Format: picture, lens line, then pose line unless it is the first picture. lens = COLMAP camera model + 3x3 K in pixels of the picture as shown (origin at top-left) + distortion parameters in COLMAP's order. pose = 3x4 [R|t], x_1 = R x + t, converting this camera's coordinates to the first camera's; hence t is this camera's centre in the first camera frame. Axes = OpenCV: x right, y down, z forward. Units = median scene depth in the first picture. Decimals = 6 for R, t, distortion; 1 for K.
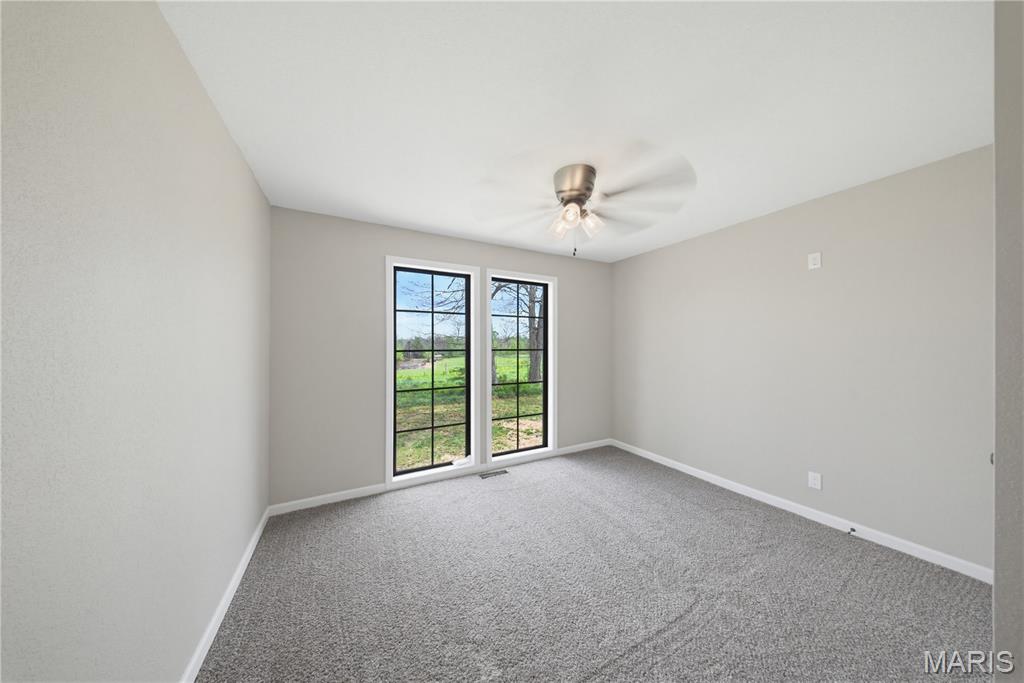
lens RADIAL K [[304.4, 0, 512.0], [0, 304.4, 341.5], [0, 0, 1]] dist [-0.000543, -0.000009]
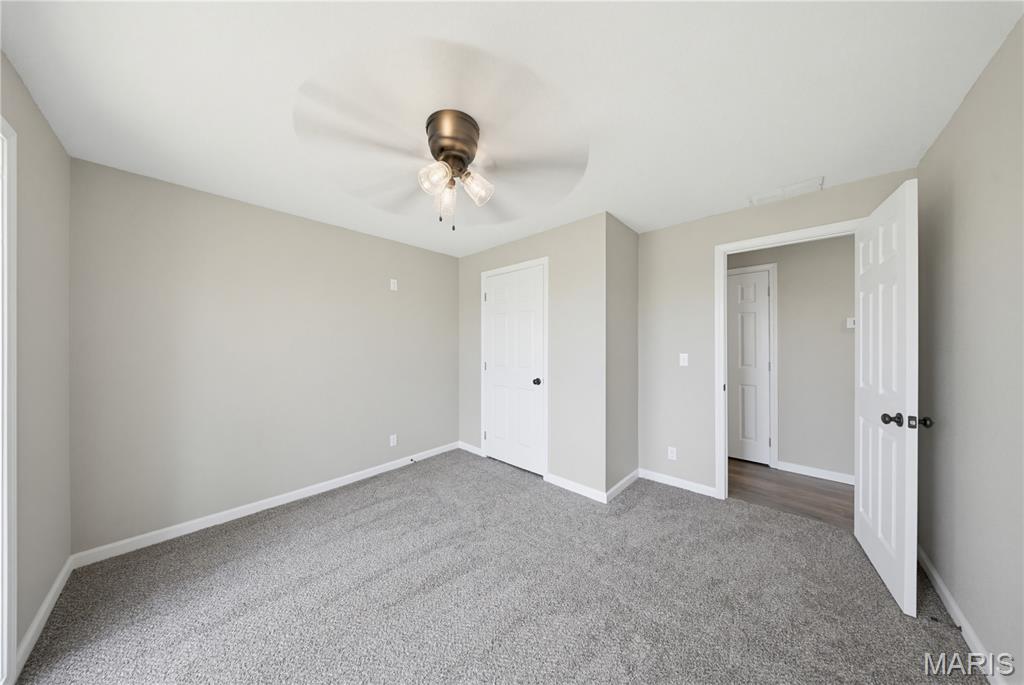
lens RADIAL K [[304.4, 0, 512.0], [0, 304.4, 342.5], [0, 0, 1]] dist [-0.000543, -0.000009]
pose [[-0.319737, 0.006086, 0.947487, -0.508813], [-0.008584, 0.999920, -0.009320, 0.013955], [-0.947467, -0.011113, -0.319659, 0.929444]]
